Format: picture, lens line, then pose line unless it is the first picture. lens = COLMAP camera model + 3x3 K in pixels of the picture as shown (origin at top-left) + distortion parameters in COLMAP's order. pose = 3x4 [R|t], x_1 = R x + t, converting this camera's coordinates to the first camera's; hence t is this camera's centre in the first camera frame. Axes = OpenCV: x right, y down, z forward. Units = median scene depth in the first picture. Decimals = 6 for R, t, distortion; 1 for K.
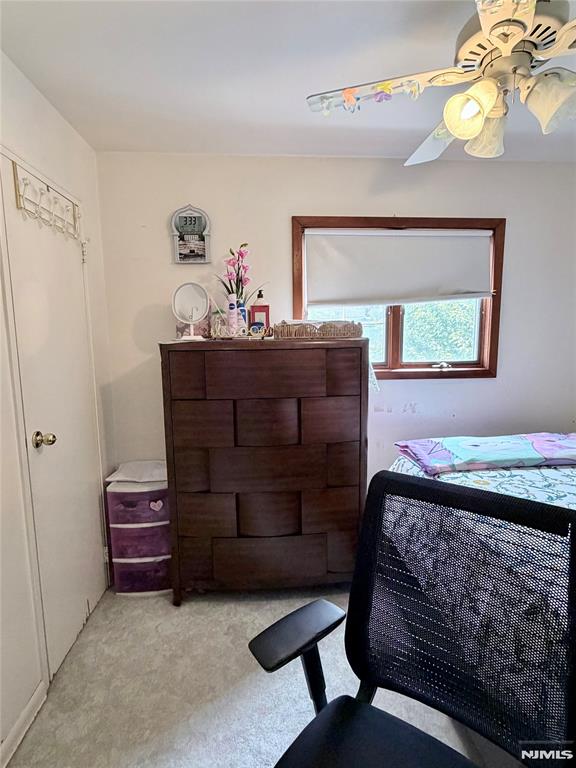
lens RADIAL K [[400.5, 0, 286.1], [0, 400.5, 381.5], [0, 0, 1]] dist [-0.004771, -0.000584]
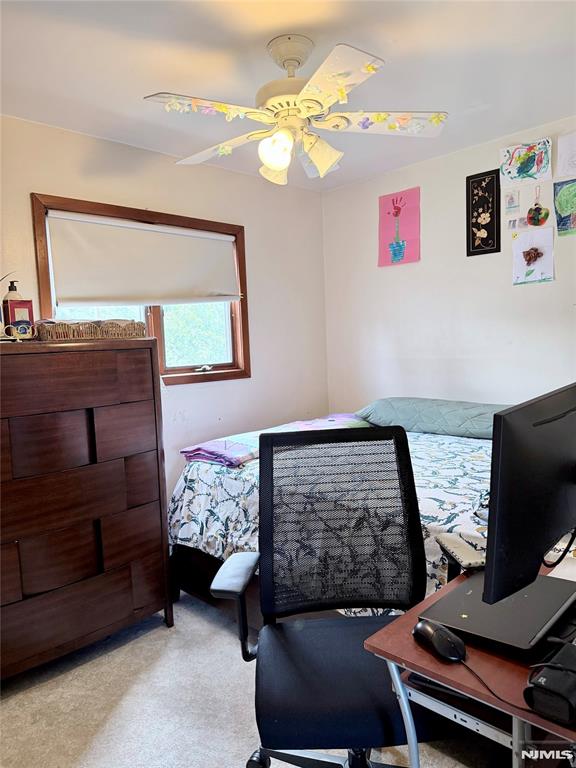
lens RADIAL K [[557.2, 0, 288.6], [0, 557.2, 387.5], [0, 0, 1]] dist [0.008876, -0.015657]
pose [[0.748774, -0.071502, 0.658958, -0.361005], [0.114747, 0.993137, -0.022625, 0.061183], [-0.652818, 0.092554, 0.751840, -0.145468]]
